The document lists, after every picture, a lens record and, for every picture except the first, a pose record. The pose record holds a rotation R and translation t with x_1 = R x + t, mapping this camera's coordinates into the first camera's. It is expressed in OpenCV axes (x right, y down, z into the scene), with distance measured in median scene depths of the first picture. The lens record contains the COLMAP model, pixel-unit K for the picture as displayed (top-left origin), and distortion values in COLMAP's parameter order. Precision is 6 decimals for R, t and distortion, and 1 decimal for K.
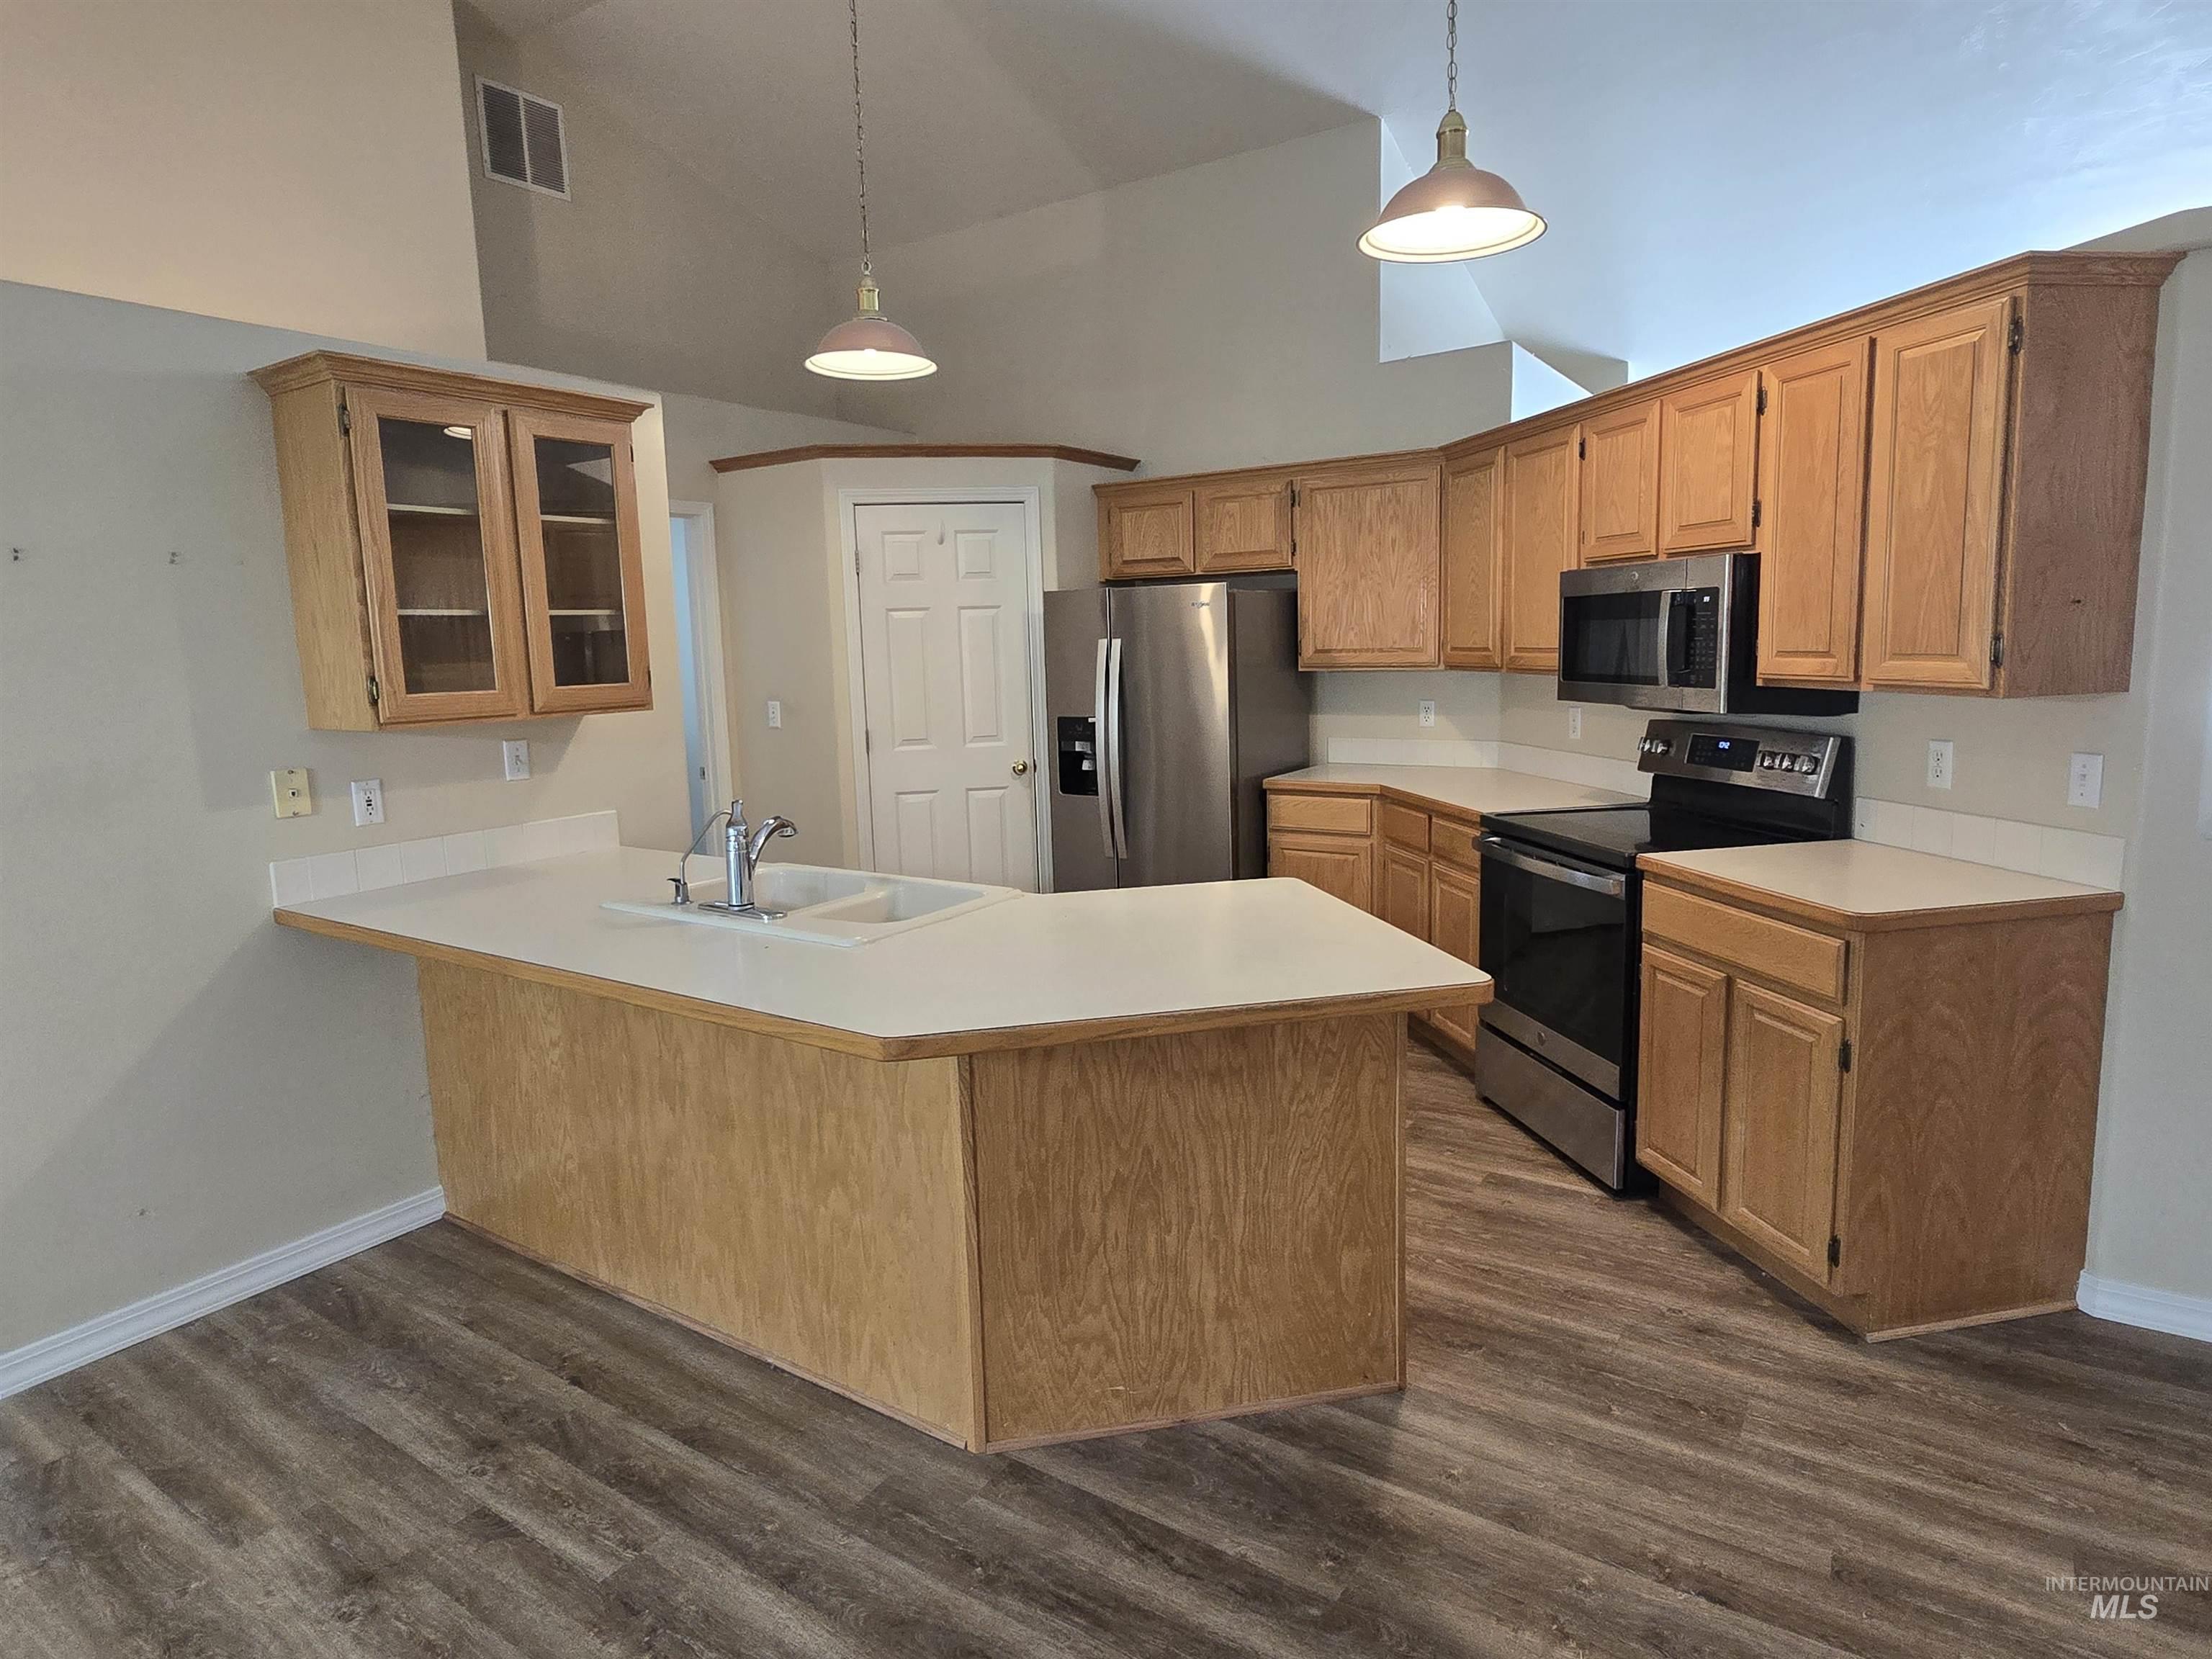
lens RADIAL K [[1234.6, 0, 1095.0], [0, 1234.6, 799.1], [0, 0, 1]] dist [-0.002792, -0.000884]
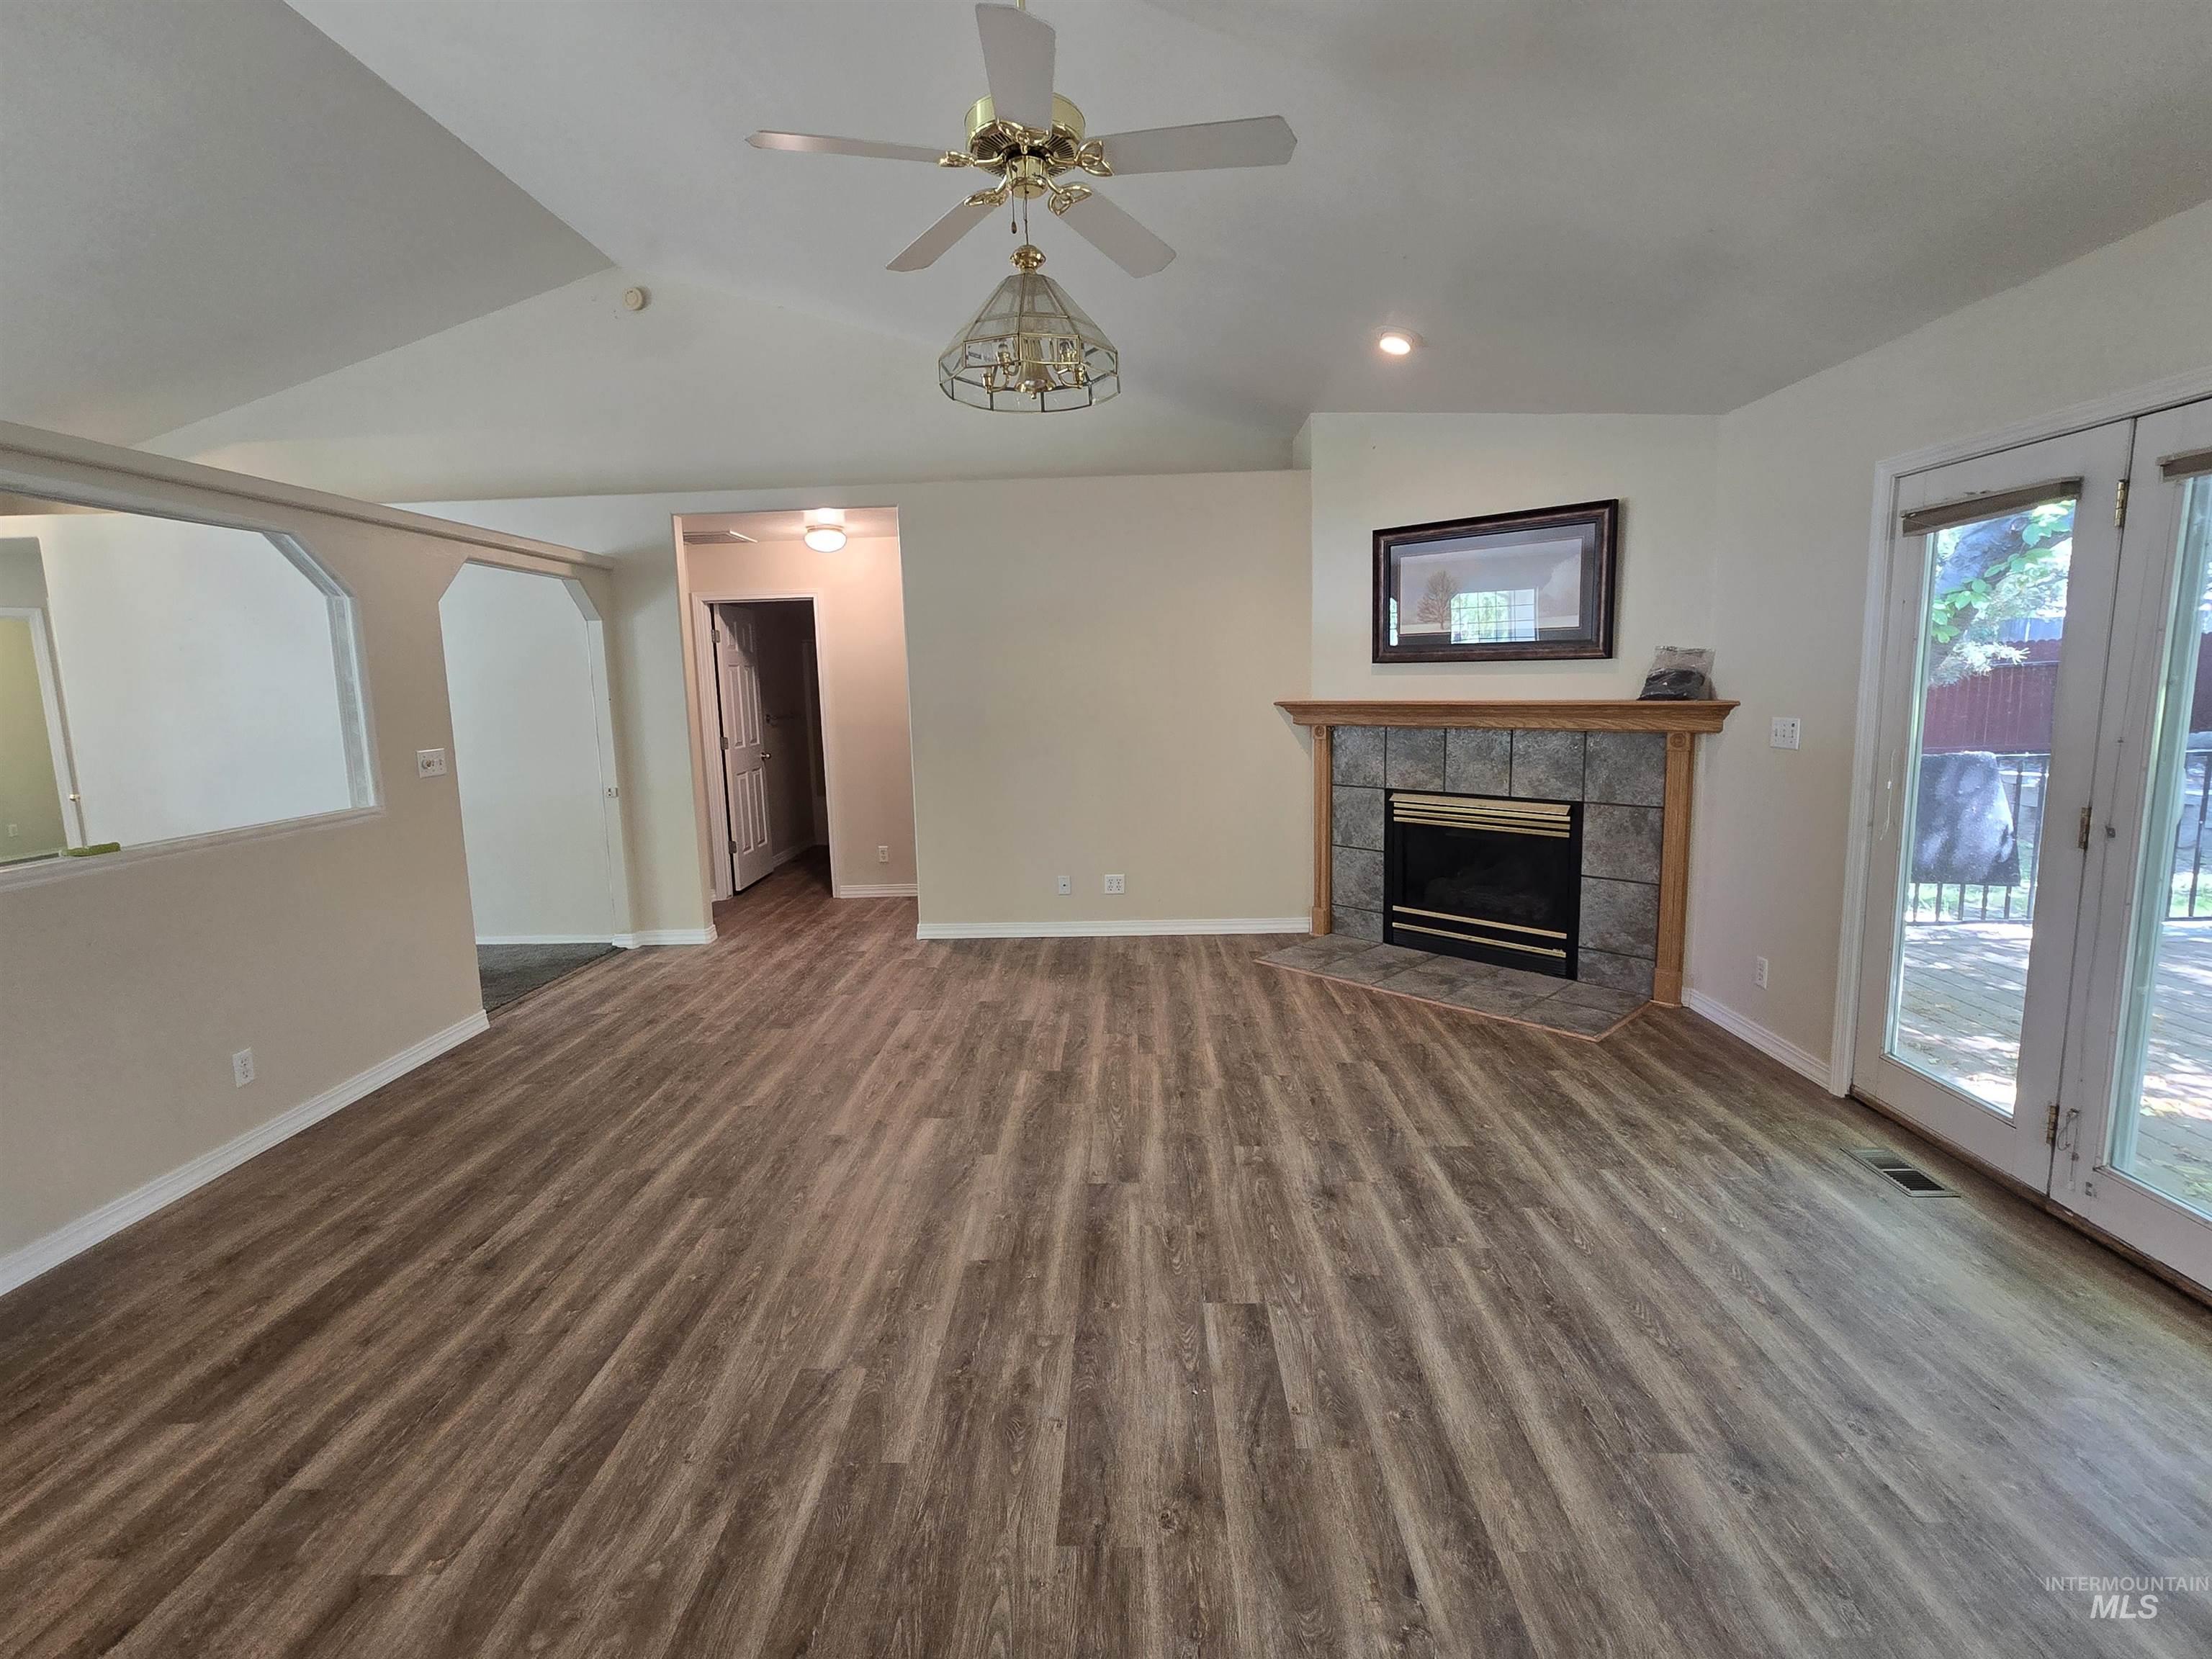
lens RADIAL K [[999.1, 0, 1099.5], [0, 999.1, 811.5], [0, 0, 1]] dist [-0.002787, -0.000195]
pose [[-0.525533, -0.070765, 0.847825, -0.407586], [0.157417, 0.971240, 0.178642, -0.035488], [-0.836083, 0.227344, -0.499279, 0.383121]]
